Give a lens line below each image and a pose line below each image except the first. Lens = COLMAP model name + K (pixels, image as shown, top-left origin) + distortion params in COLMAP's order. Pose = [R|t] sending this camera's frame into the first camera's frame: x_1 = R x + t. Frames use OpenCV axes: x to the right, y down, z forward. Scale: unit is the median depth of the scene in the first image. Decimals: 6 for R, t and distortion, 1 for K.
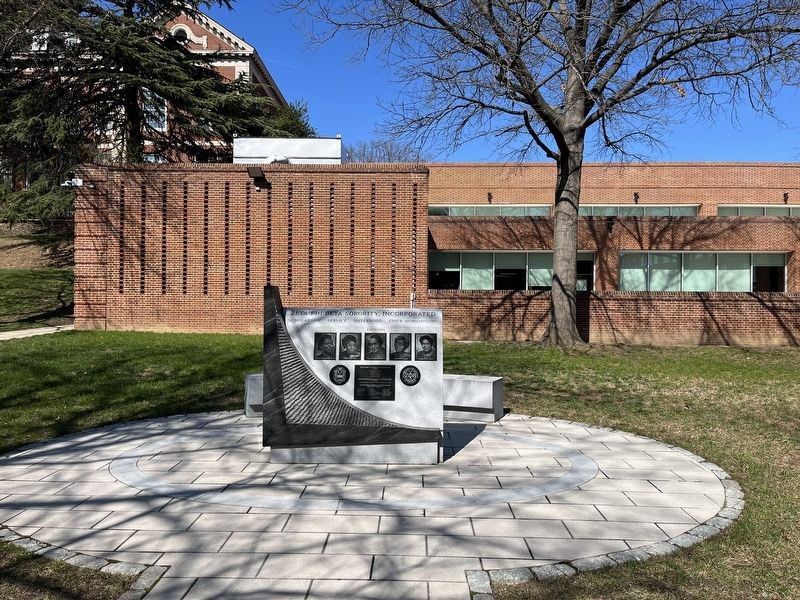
lens RADIAL K [[605.1, 0, 395.9], [0, 605.1, 301.5], [0, 0, 1]] dist [0.078408, -0.101266]
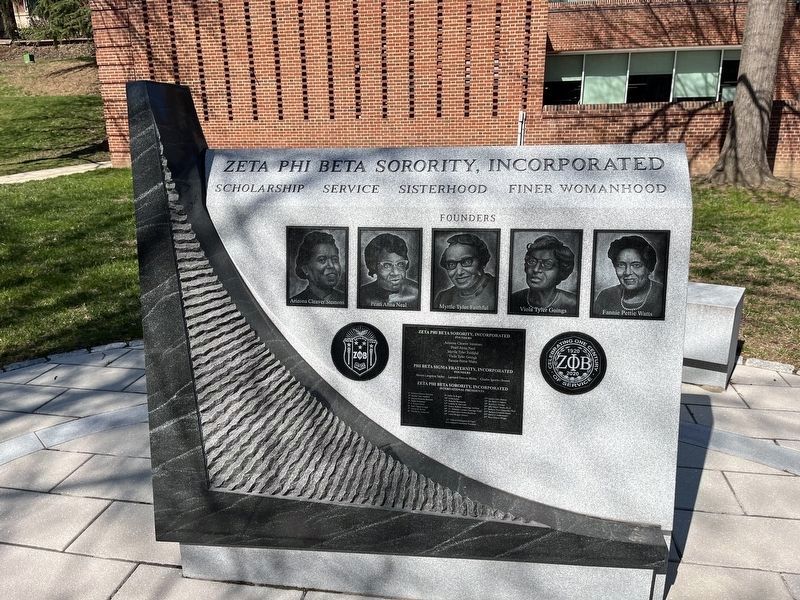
lens RADIAL K [[605.1, 0, 395.9], [0, 605.1, 301.5], [0, 0, 1]] dist [0.078408, -0.101266]
pose [[0.988213, 0.019710, -0.151808, -0.006443], [0.023193, 0.960951, 0.275744, -0.000184], [0.151315, -0.276015, 0.949168, 0.211491]]
